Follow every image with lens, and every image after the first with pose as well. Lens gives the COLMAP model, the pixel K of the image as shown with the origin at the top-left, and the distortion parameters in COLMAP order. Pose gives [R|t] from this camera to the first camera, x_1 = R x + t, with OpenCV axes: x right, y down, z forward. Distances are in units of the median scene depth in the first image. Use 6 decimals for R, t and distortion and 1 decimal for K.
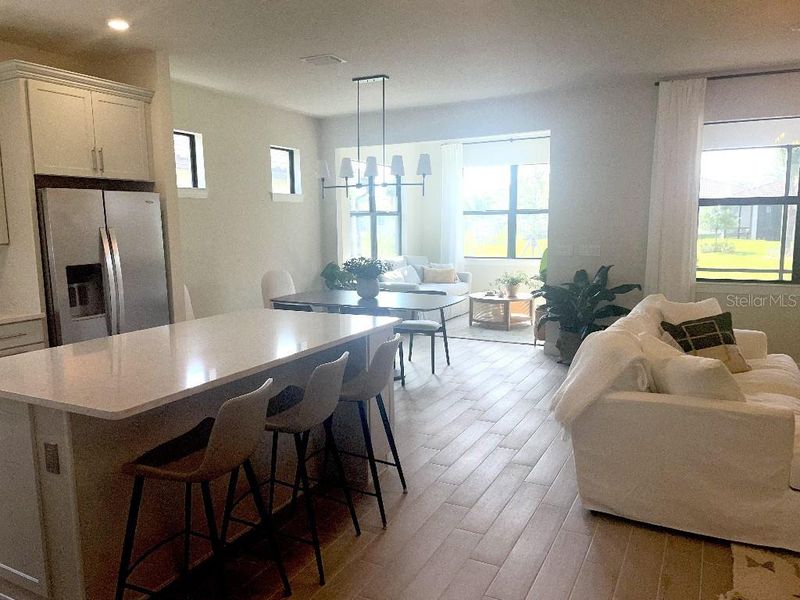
lens RADIAL K [[602.7, 0, 394.6], [0, 602.7, 305.6], [0, 0, 1]] dist [0.081225, -0.107546]
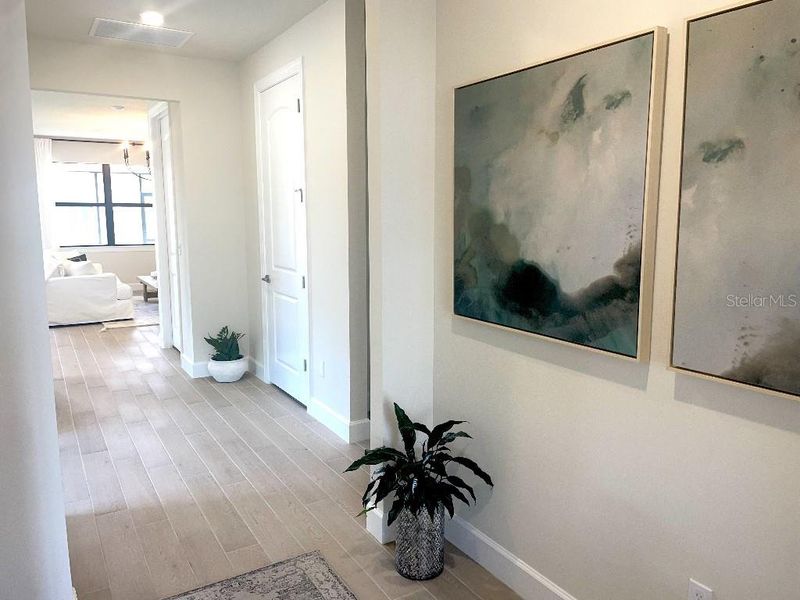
lens RADIAL K [[602.7, 0, 394.6], [0, 602.7, 305.6], [0, 0, 1]] dist [0.081225, -0.107546]
pose [[0.526302, -0.113145, 0.842736, -0.753891], [0.115536, 0.991431, 0.060955, 0.188389], [-0.842412, 0.065286, 0.534864, -1.126632]]
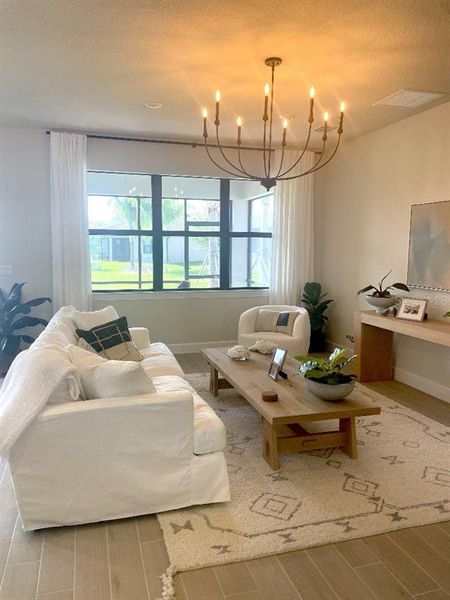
lens RADIAL K [[452.1, 0, 216.1], [0, 452.1, 300.8], [0, 0, 1]] dist [0.081225, -0.107546]
pose [[0.725902, -0.064520, 0.684765, 0.034272], [0.079737, 0.996772, 0.009391, -0.015316], [-0.683160, 0.047785, 0.728703, 0.166675]]
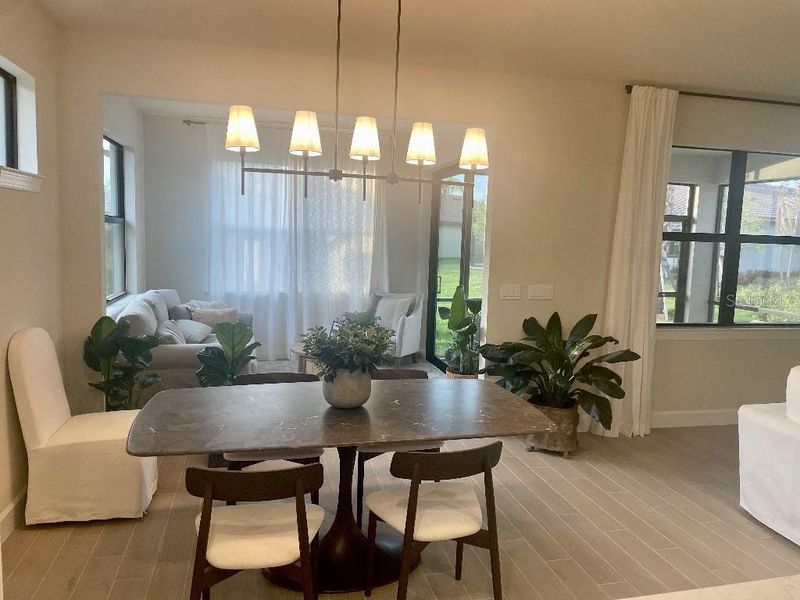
lens RADIAL K [[602.7, 0, 394.6], [0, 602.7, 305.6], [0, 0, 1]] dist [0.081225, -0.107546]
pose [[0.756447, -0.036704, 0.653025, -0.455576], [0.045875, 0.998943, 0.003007, -0.124831], [-0.652445, 0.027682, 0.757331, 0.809602]]
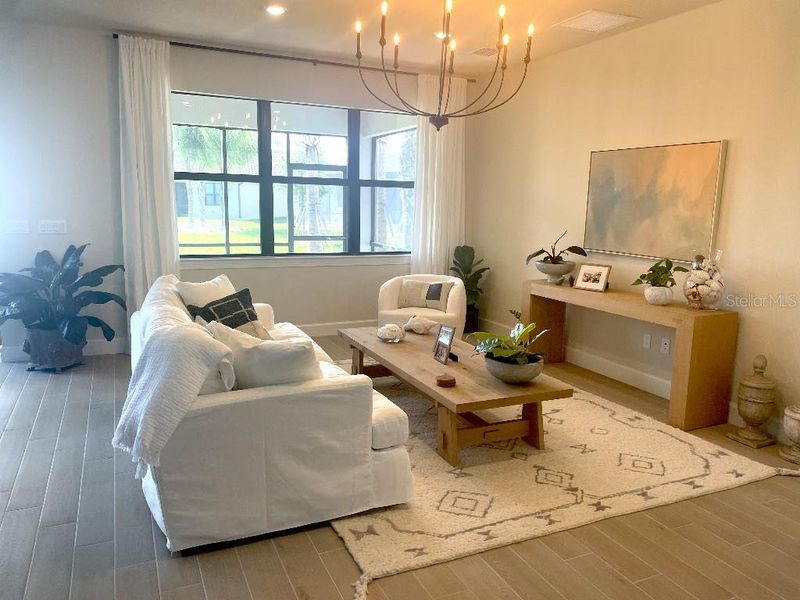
lens RADIAL K [[602.7, 0, 394.6], [0, 602.7, 305.6], [0, 0, 1]] dist [0.081225, -0.107546]
pose [[0.612188, -0.111754, 0.782775, -0.077380], [0.081231, 0.993613, 0.078326, -0.018571], [-0.786529, 0.015636, 0.617355, 0.198246]]
